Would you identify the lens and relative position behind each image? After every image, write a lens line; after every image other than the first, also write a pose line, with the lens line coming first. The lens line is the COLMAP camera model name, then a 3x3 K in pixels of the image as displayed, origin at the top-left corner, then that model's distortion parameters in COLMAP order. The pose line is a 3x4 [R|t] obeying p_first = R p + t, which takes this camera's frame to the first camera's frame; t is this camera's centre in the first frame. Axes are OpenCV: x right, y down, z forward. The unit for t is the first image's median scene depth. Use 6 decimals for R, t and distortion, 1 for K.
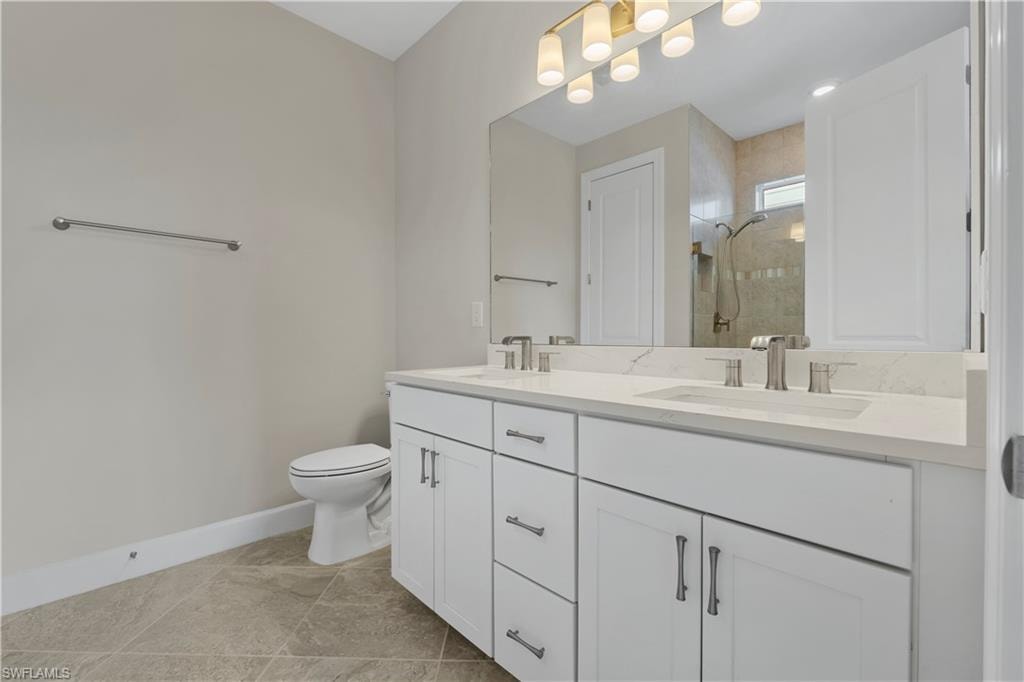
lens RADIAL K [[432.8, 0, 507.8], [0, 432.8, 332.4], [0, 0, 1]] dist [-0.007267, 0.000106]
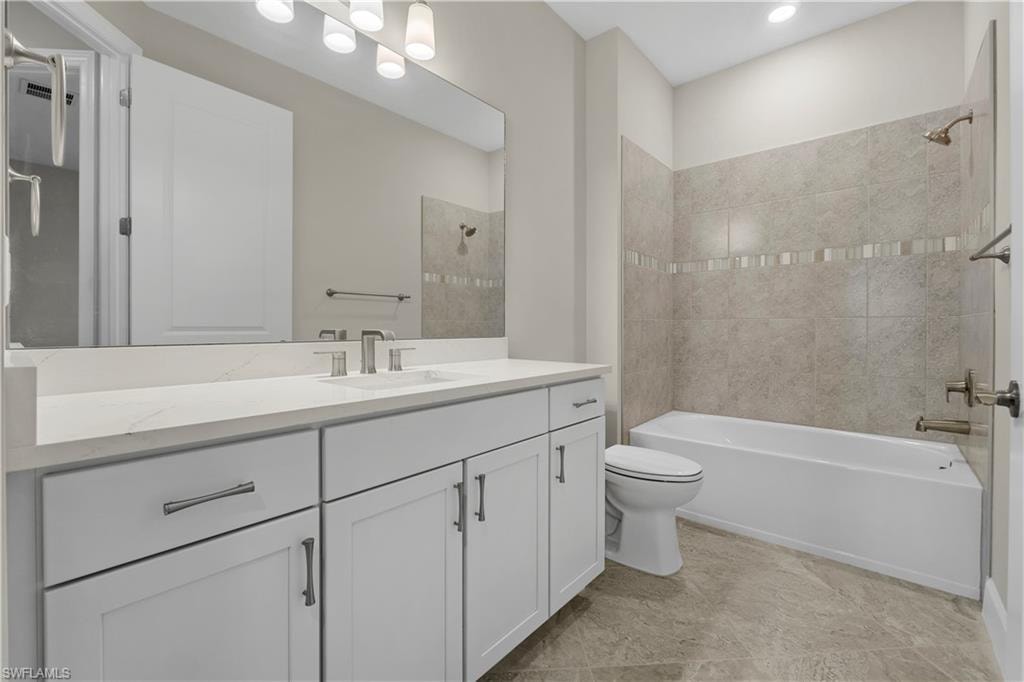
lens RADIAL K [[432.8, 0, 507.8], [0, 432.8, 332.4], [0, 0, 1]] dist [-0.007267, 0.000106]
pose [[-0.088903, -0.005467, 0.996025, -0.774176], [0.003469, 0.999977, 0.005799, 0.008562], [-0.996034, 0.003971, -0.088882, 0.829699]]
